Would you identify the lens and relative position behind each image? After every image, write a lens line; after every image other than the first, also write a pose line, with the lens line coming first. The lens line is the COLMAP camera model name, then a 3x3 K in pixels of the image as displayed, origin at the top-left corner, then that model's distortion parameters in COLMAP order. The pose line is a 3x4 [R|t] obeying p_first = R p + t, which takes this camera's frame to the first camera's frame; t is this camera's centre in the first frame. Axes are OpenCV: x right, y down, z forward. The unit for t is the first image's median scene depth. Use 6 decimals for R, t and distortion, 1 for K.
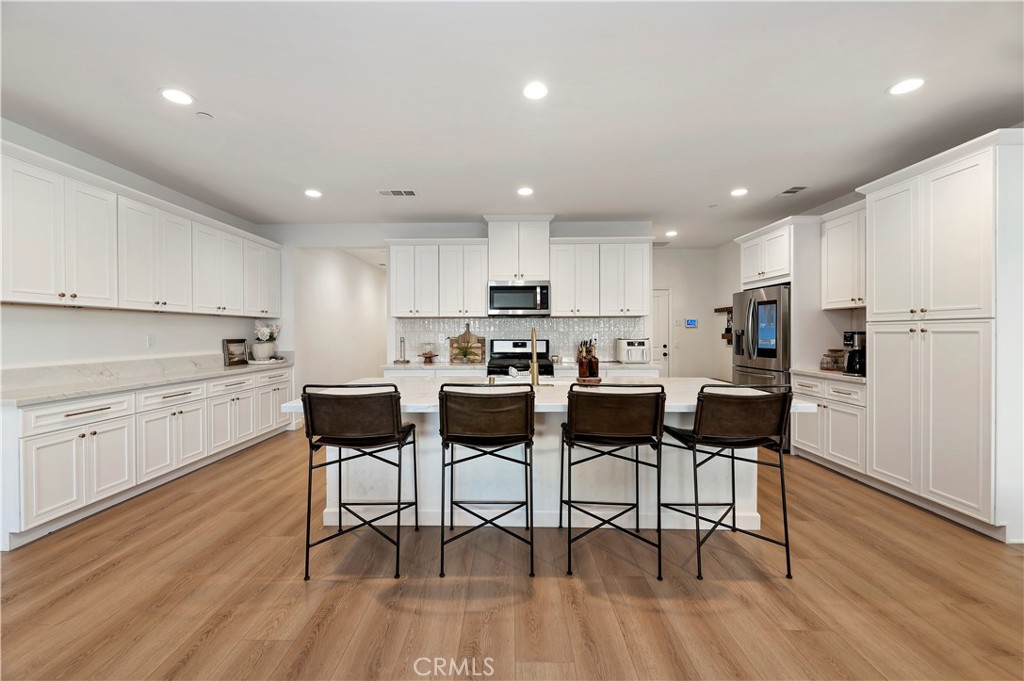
lens RADIAL K [[432.8, 0, 480.7], [0, 432.8, 339.2], [0, 0, 1]] dist [0.000834, -0.000350]
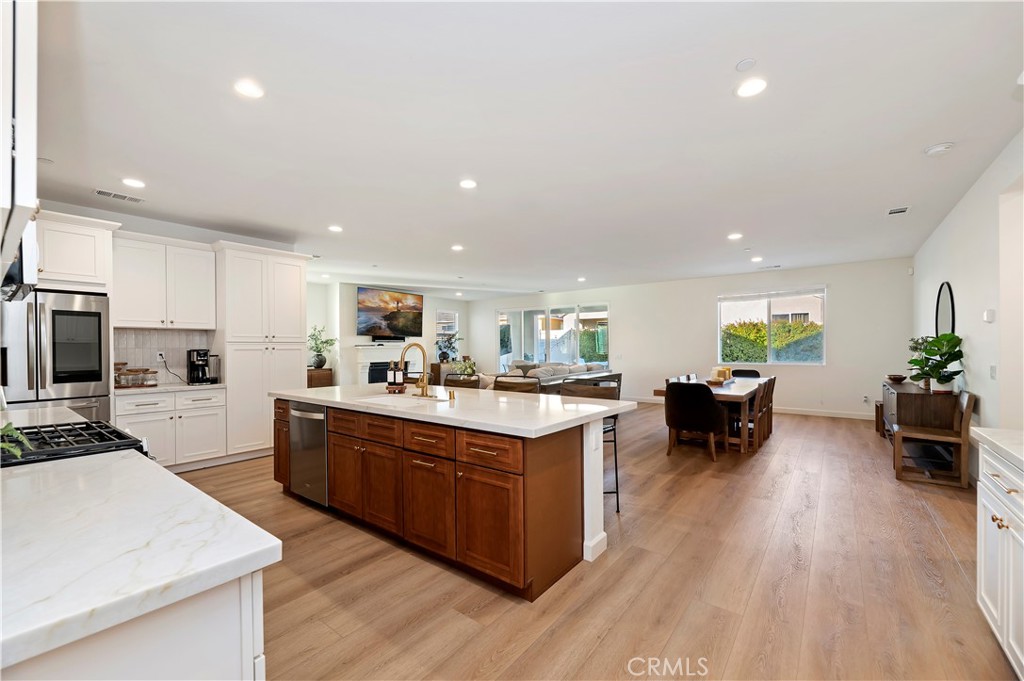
lens RADIAL K [[432.8, 0, 504.9], [0, 432.8, 351.9], [0, 0, 1]] dist [0.000834, -0.000350]
pose [[-0.822881, 0.001884, 0.568211, -0.390511], [0.016517, 0.999651, 0.020605, -0.014911], [-0.567974, 0.026341, -0.822625, 1.077493]]
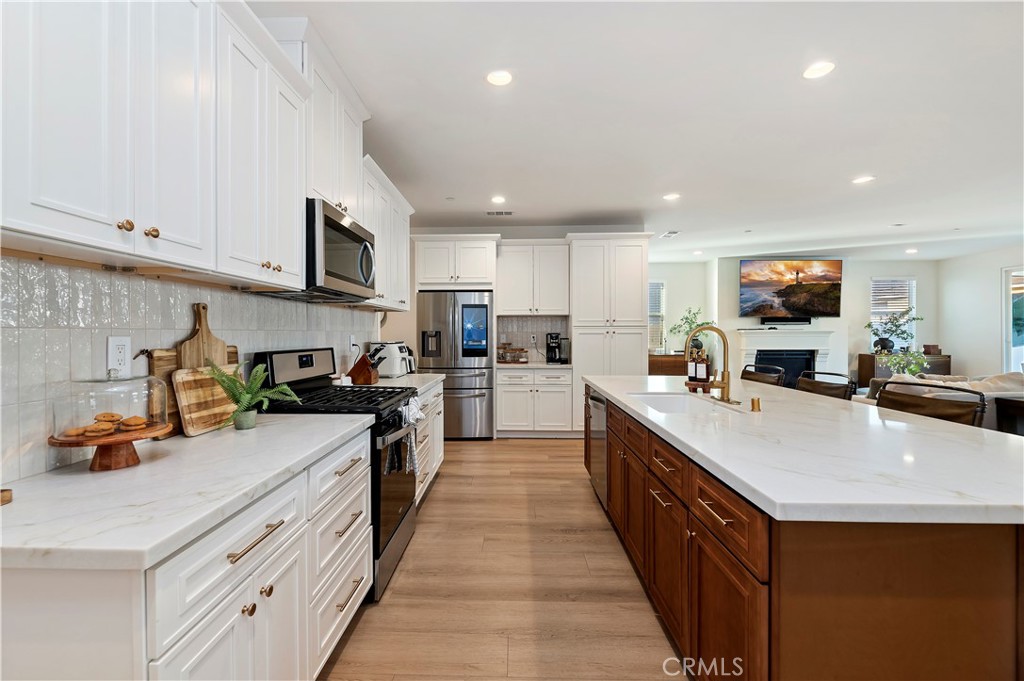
lens RADIAL K [[432.8, 0, 491.2], [0, 432.8, 335.5], [0, 0, 1]] dist [0.000834, -0.000350]
pose [[-0.018330, -0.003080, 0.999827, -0.376239], [0.016591, 0.999857, 0.003384, -0.012174], [-0.999694, 0.016651, -0.018277, 0.869682]]
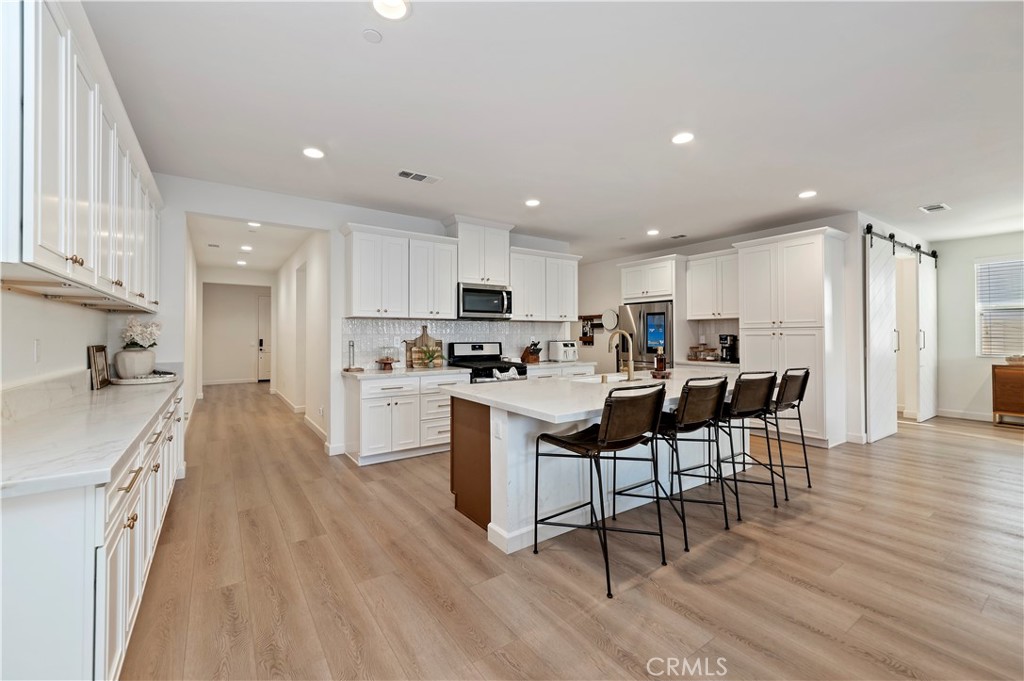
lens RADIAL K [[432.8, 0, 510.3], [0, 432.8, 333.7], [0, 0, 1]] dist [0.000834, -0.000350]
pose [[0.797899, 0.003657, 0.602780, -0.484796], [0.010268, 0.999754, -0.019657, 0.001304], [-0.602704, 0.021874, 0.797665, 0.158932]]
